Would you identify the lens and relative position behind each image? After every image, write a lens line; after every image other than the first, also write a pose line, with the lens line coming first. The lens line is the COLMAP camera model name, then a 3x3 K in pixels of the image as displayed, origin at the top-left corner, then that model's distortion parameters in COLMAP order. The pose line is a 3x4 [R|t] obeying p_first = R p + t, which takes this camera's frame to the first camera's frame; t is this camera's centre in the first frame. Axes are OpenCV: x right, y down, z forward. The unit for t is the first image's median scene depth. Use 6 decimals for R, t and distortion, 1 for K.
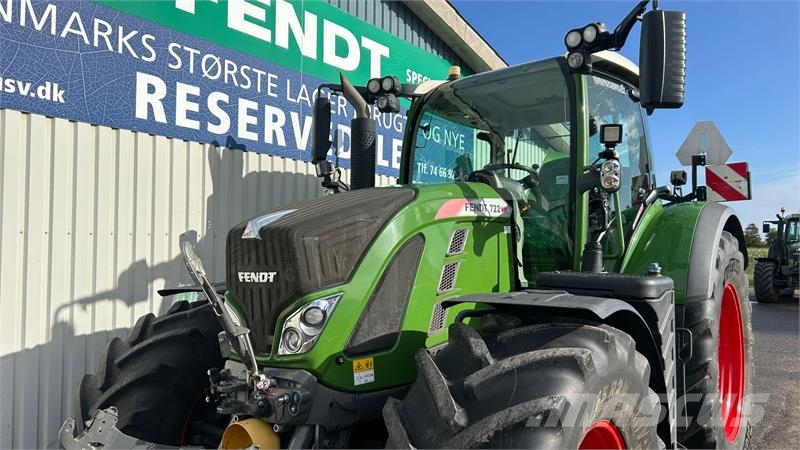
lens RADIAL K [[605.6, 0, 404.3], [0, 605.6, 228.2], [0, 0, 1]] dist [0.056412, -0.051586]
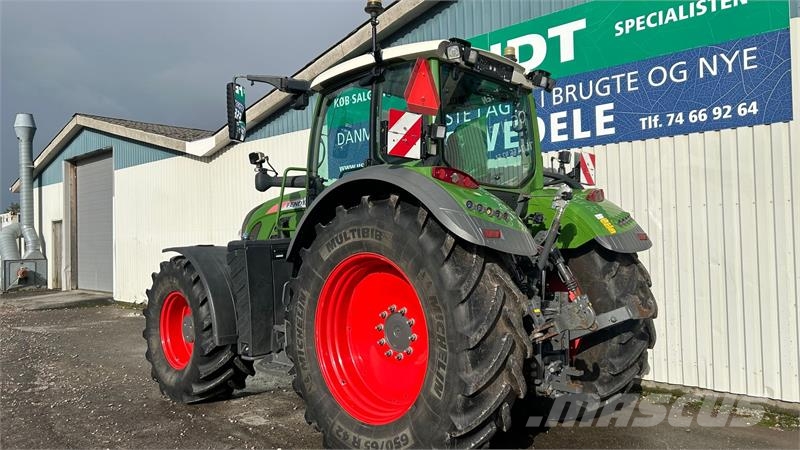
lens RADIAL K [[605.6, 0, 400.0], [0, 605.6, 222.6], [0, 0, 1]] dist [0.056412, -0.051586]
pose [[-0.137349, -0.029141, -0.990094, 1.475872], [0.054905, 0.997806, -0.036985, 0.084166], [0.989000, -0.059441, -0.135448, 1.213346]]
